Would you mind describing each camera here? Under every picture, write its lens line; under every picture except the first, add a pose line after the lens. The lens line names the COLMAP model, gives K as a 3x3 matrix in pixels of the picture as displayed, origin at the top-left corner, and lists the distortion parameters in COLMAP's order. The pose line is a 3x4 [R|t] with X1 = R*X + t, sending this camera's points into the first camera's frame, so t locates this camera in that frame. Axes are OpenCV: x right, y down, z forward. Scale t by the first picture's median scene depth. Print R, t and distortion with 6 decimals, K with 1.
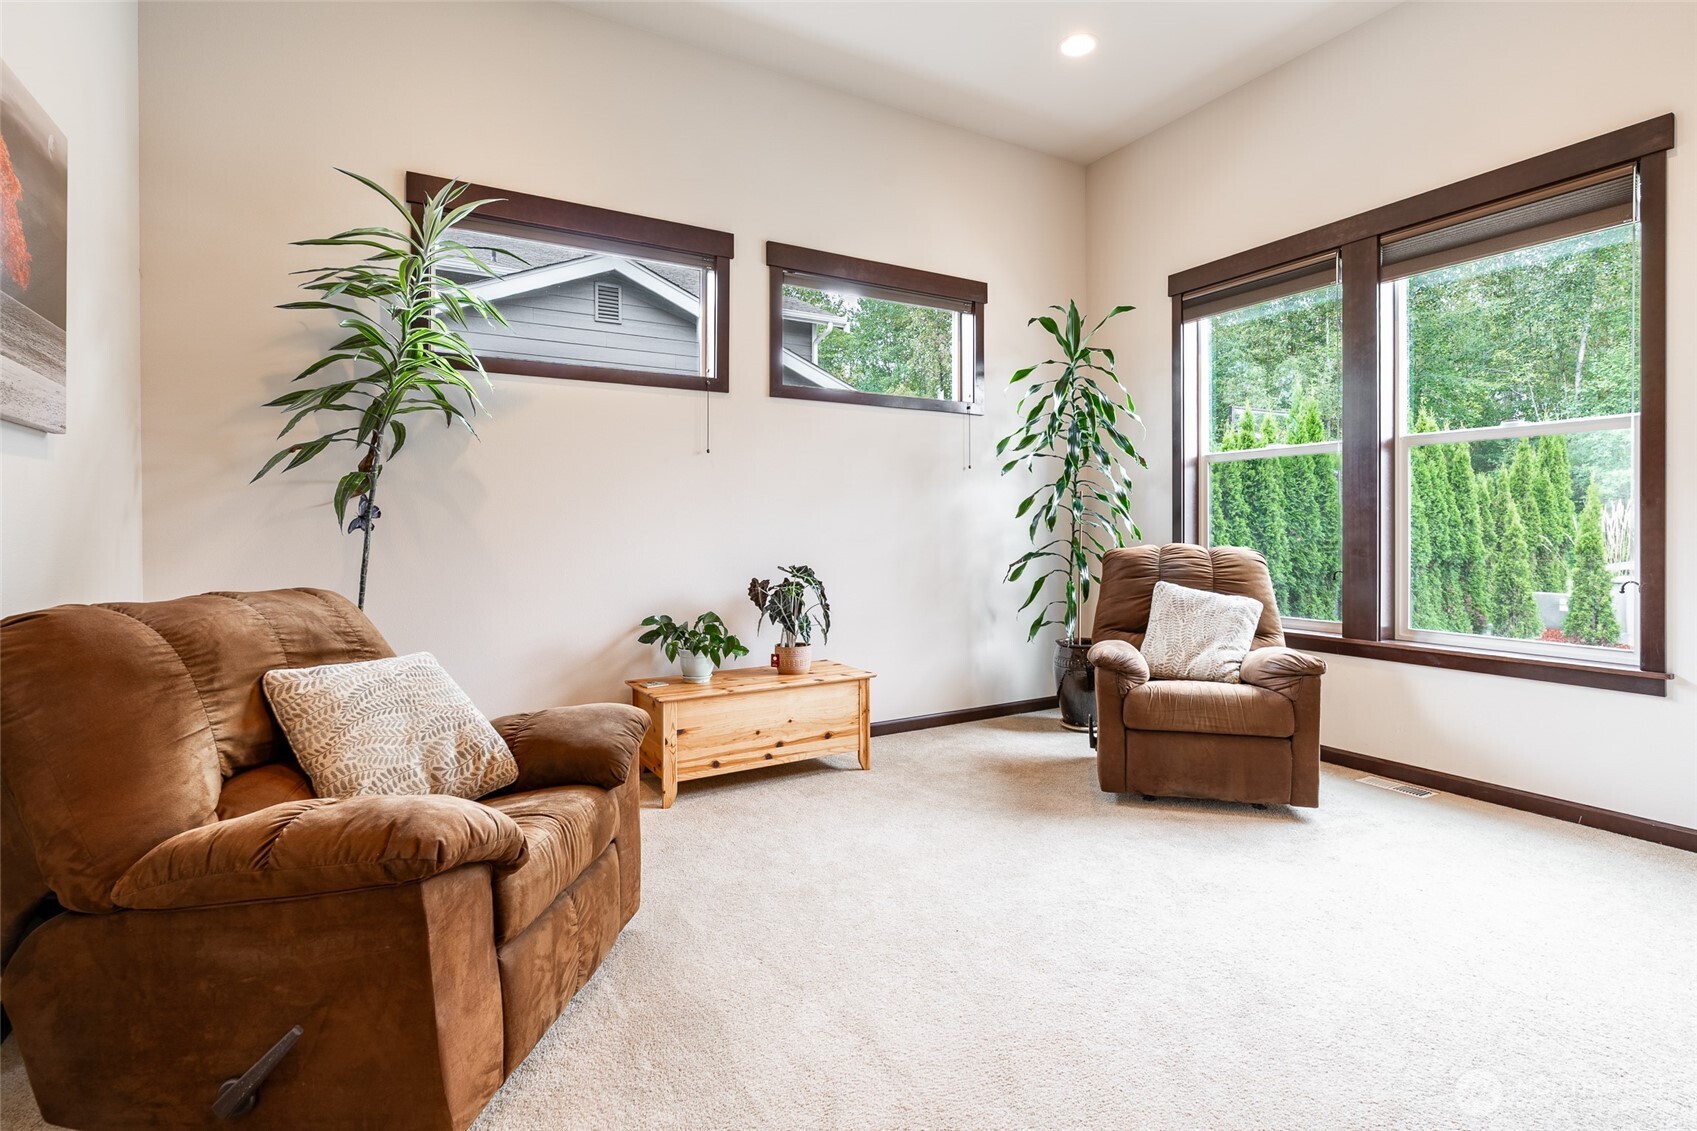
lens RADIAL K [[774.6, 0, 853.2], [0, 774.6, 529.8], [0, 0, 1]] dist [-0.000296, -0.000027]
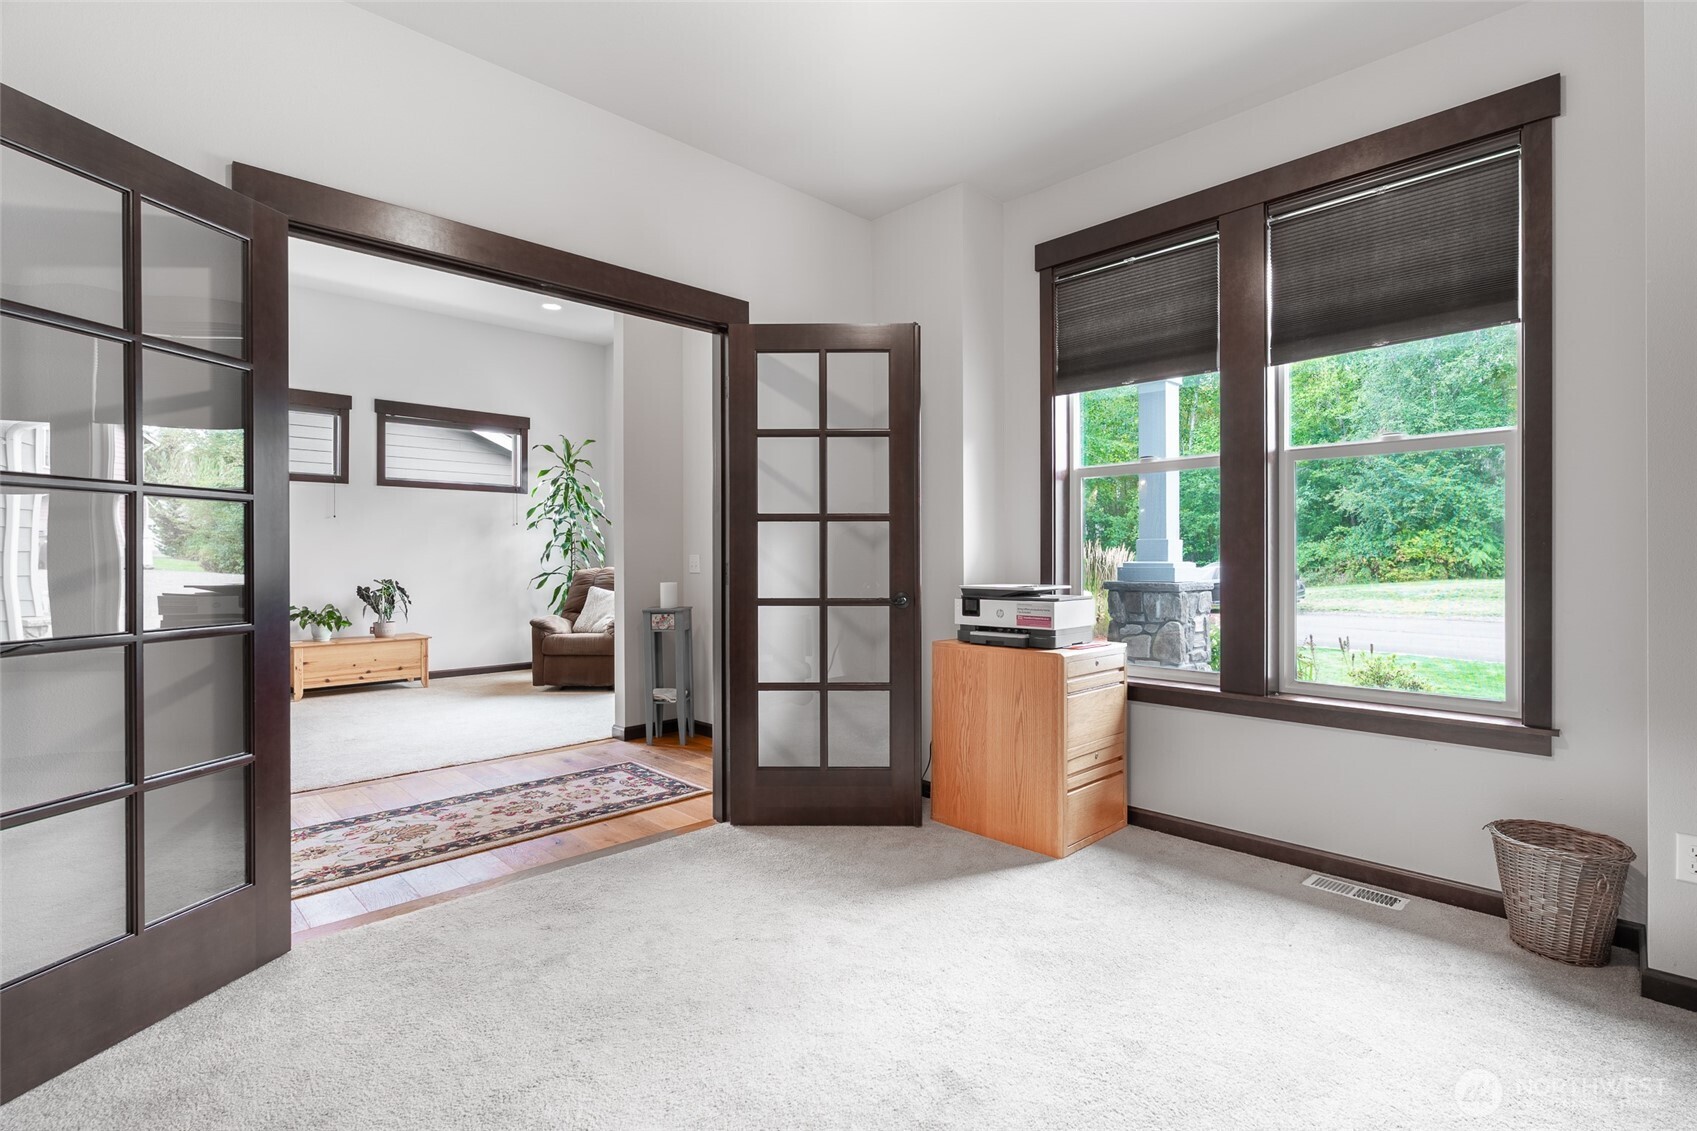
lens RADIAL K [[790.8, 0, 848.6], [0, 790.8, 555.7], [0, 0, 1]] dist [-0.001601, -0.000079]
pose [[0.972927, 0.001563, 0.231107, 0.564888], [-0.000661, 0.999992, -0.003981, -0.003649], [-0.231111, 0.003720, 0.972920, -1.092762]]
